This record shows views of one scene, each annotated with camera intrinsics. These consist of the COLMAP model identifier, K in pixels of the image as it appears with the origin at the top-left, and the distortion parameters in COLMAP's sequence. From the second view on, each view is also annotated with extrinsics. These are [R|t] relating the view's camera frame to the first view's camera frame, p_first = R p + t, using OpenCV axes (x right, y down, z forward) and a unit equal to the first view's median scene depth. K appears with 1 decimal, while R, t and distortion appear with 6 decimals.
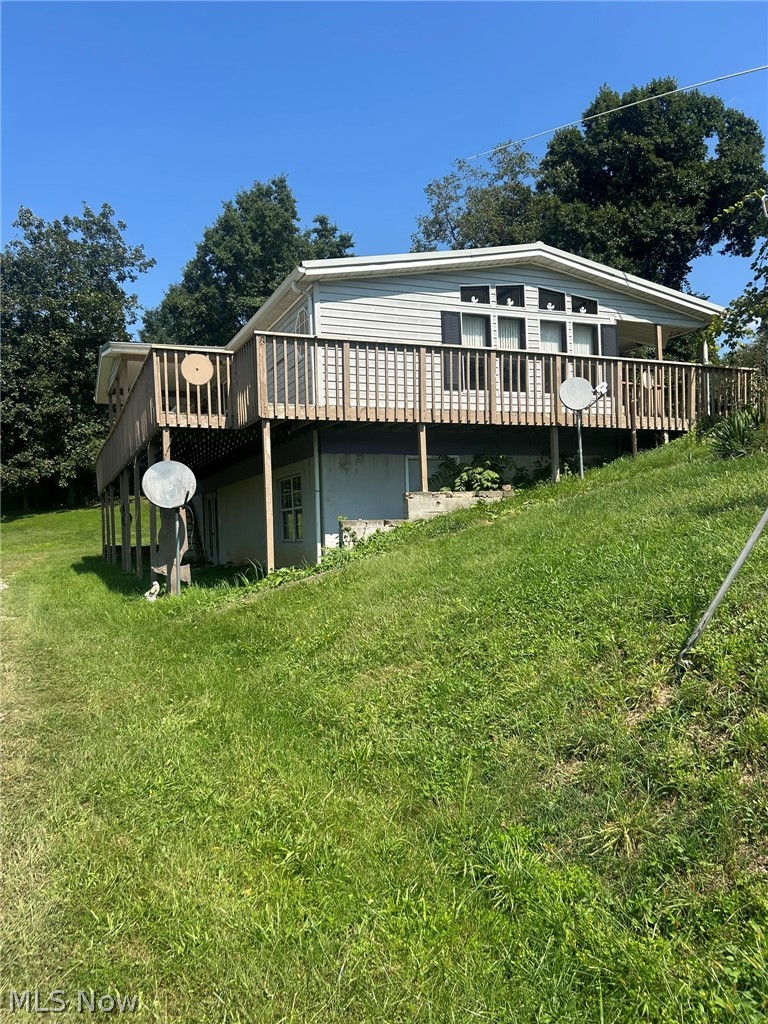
lens RADIAL K [[771.8, 0, 374.4], [0, 771.8, 530.1], [0, 0, 1]] dist [0.031760, -0.036090]
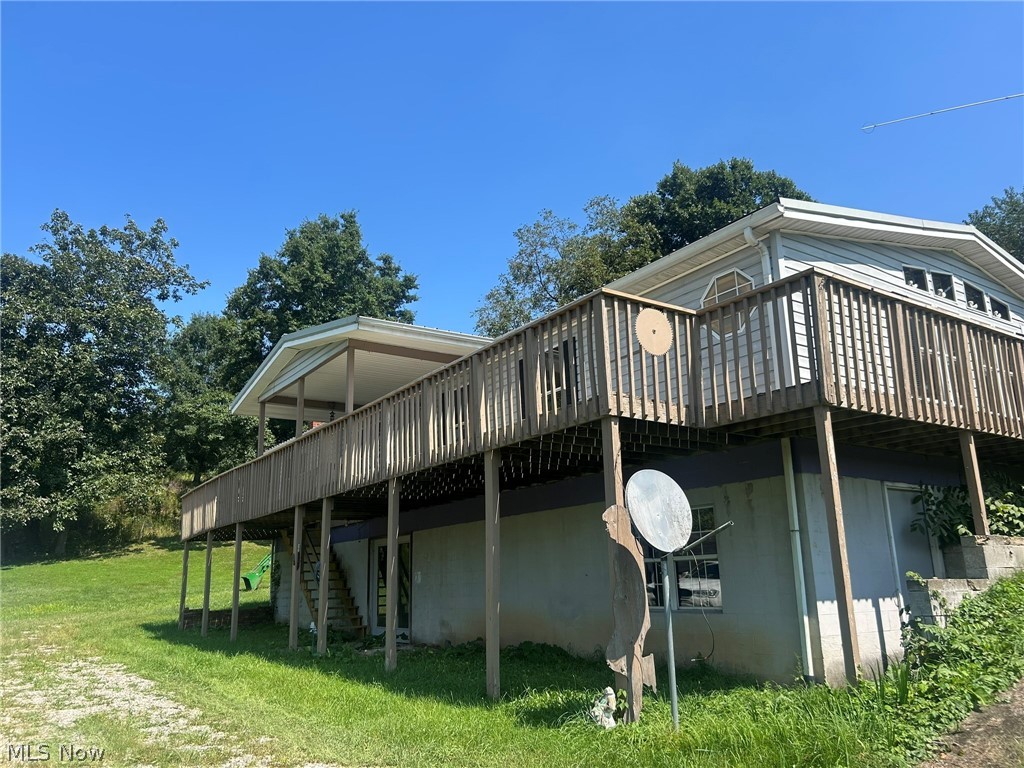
lens RADIAL K [[771.8, 0, 508.1], [0, 771.8, 393.5], [0, 0, 1]] dist [0.031760, -0.036090]
pose [[0.978864, 0.058556, 0.195952, -0.113635], [-0.008817, 0.969327, -0.245616, -0.000181], [-0.204324, 0.238697, 0.949355, 0.104943]]
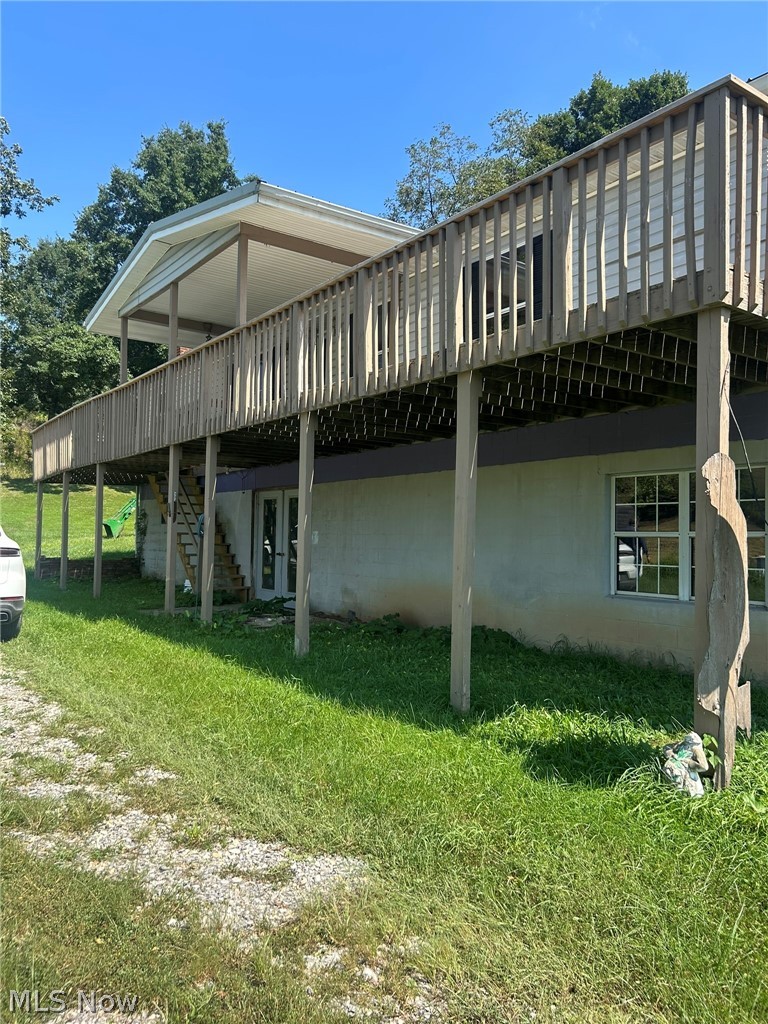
lens RADIAL K [[771.8, 0, 370.8], [0, 771.8, 514.5], [0, 0, 1]] dist [0.031760, -0.036090]
pose [[0.974658, 0.059436, 0.215658, -0.122098], [-0.052181, 0.997869, -0.039185, -0.002901], [-0.217527, 0.026939, 0.975682, 0.163407]]
